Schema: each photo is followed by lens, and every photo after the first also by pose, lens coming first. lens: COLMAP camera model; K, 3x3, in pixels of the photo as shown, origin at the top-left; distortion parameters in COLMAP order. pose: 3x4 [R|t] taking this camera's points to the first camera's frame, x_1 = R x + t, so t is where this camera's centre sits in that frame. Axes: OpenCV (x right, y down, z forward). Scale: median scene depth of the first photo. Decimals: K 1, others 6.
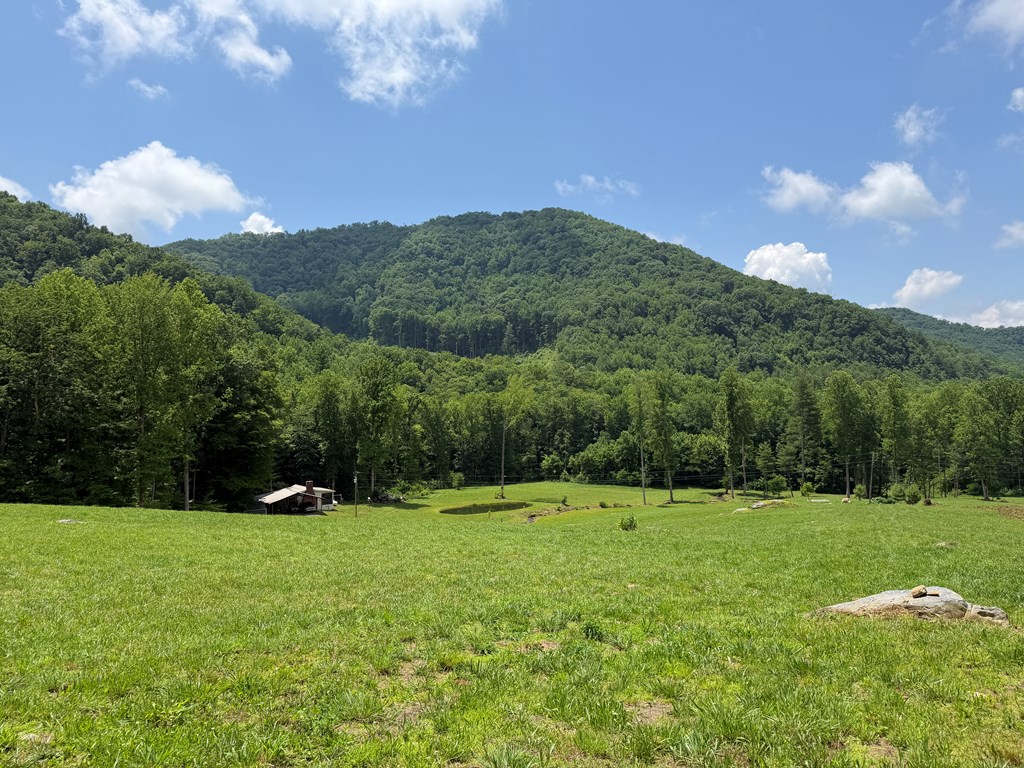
lens RADIAL K [[717.0, 0, 514.8], [0, 717.0, 385.7], [0, 0, 1]] dist [0.166005, -0.291542]
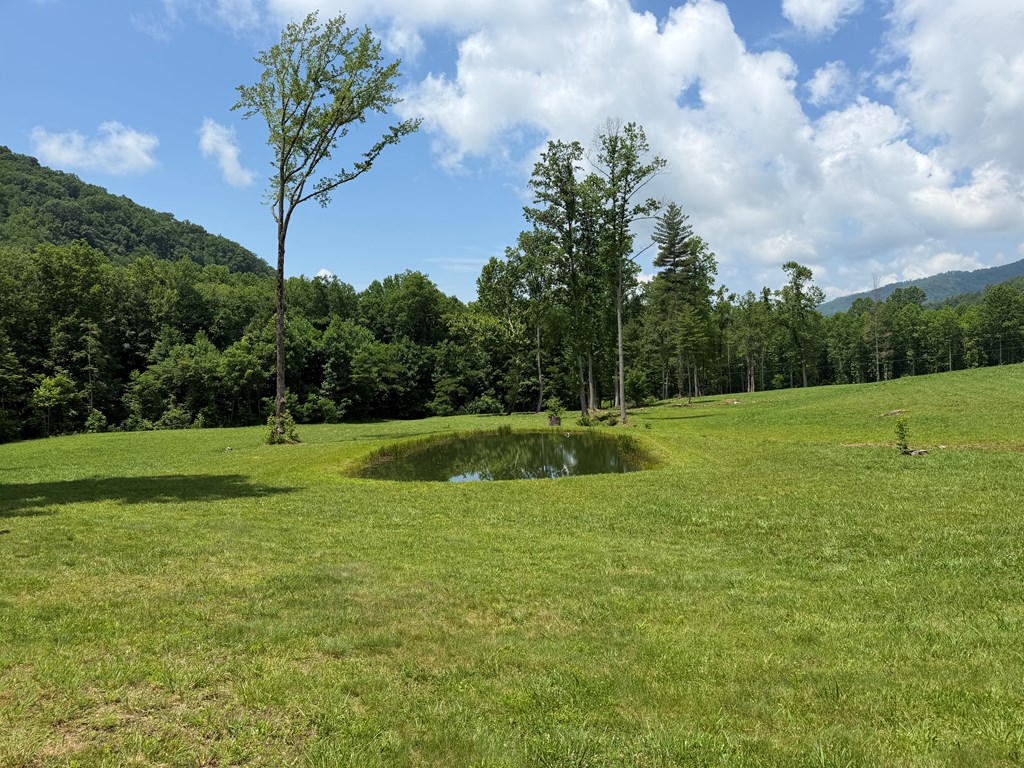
lens RADIAL K [[734.8, 0, 508.6], [0, 734.8, 388.7], [0, 0, 1]] dist [0.135199, -0.220503]
pose [[0.582060, -0.016027, 0.812988, -0.066909], [-0.006760, 0.999676, 0.024547, 0.041938], [-0.813118, -0.019783, 0.581763, 0.245767]]
